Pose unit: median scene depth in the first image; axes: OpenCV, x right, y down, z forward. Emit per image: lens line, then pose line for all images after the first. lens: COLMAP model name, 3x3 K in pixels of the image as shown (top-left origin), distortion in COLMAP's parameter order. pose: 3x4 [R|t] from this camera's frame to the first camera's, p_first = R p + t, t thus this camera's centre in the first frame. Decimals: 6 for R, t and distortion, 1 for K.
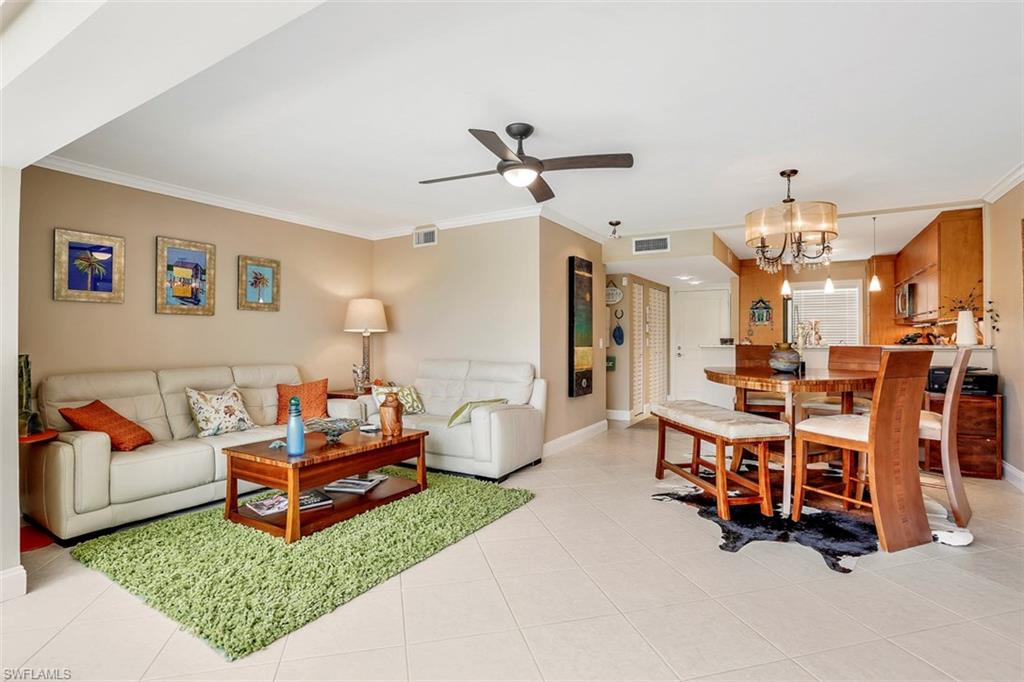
lens RADIAL K [[515.3, 0, 517.9], [0, 515.3, 338.0], [0, 0, 1]] dist [0.002026, 0.001609]
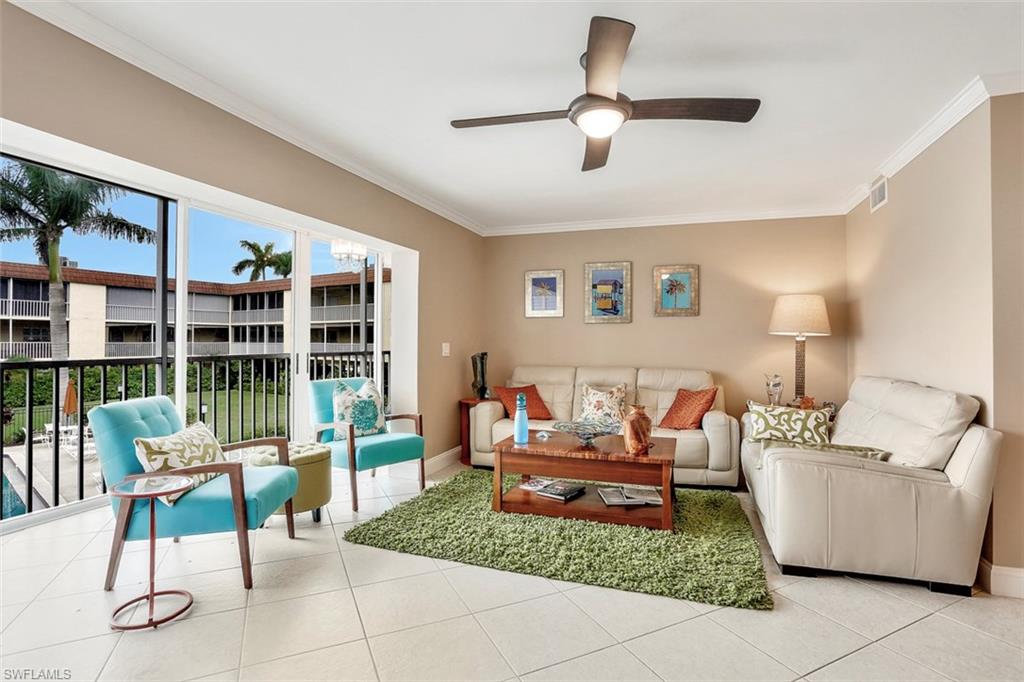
lens RADIAL K [[515.3, 0, 517.9], [0, 515.3, 338.0], [0, 0, 1]] dist [0.002026, 0.001609]
pose [[0.216367, -0.004402, -0.976302, 0.483864], [-0.005862, 0.999966, -0.005808, -0.001569], [0.976295, 0.006979, 0.216334, 0.510412]]
